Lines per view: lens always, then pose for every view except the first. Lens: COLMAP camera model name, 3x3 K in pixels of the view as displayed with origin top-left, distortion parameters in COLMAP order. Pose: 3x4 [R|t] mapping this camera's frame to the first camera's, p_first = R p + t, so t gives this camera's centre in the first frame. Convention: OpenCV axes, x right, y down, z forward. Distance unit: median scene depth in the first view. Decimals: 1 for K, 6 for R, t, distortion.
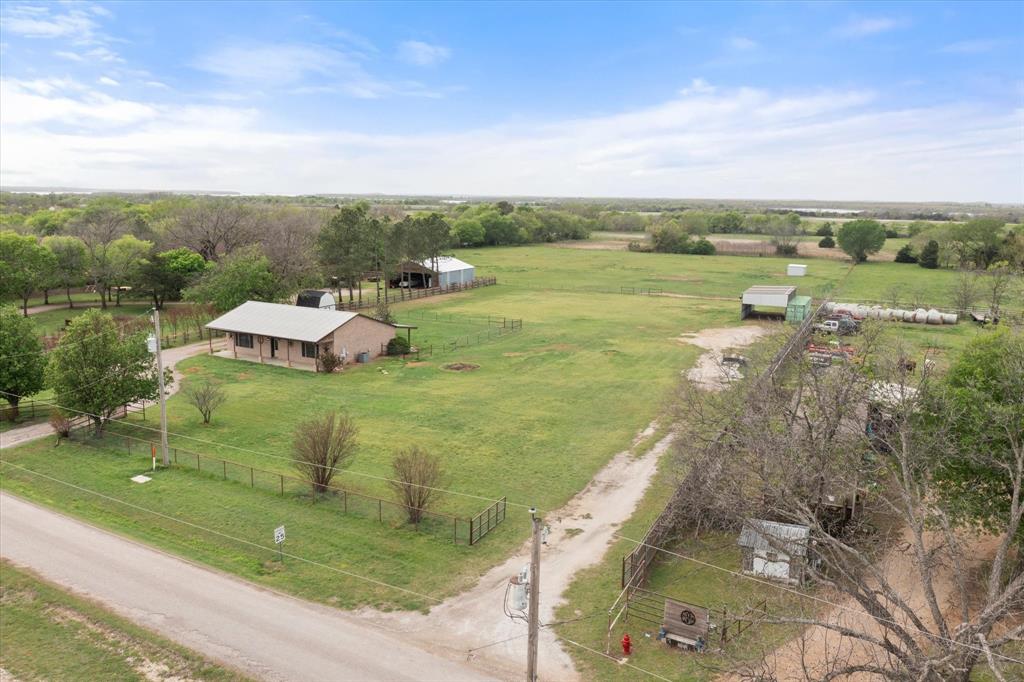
lens RADIAL K [[806.1, 0, 512.0], [0, 806.1, 341.0], [0, 0, 1]] dist [-0.005851, -0.002018]
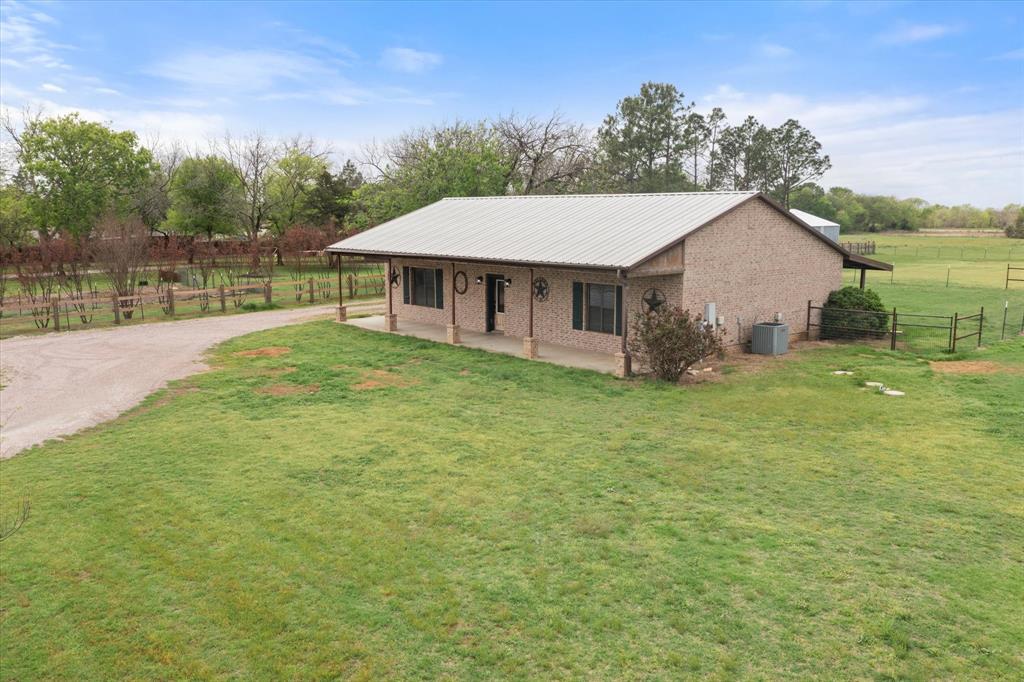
lens RADIAL K [[806.1, 0, 512.0], [0, 806.1, 341.0], [0, 0, 1]] dist [-0.005851, -0.002018]
pose [[0.951602, 0.029714, -0.305893, -0.183263], [-0.036839, 0.999167, -0.017545, 0.030466], [0.305117, 0.027964, 0.951904, 0.679748]]
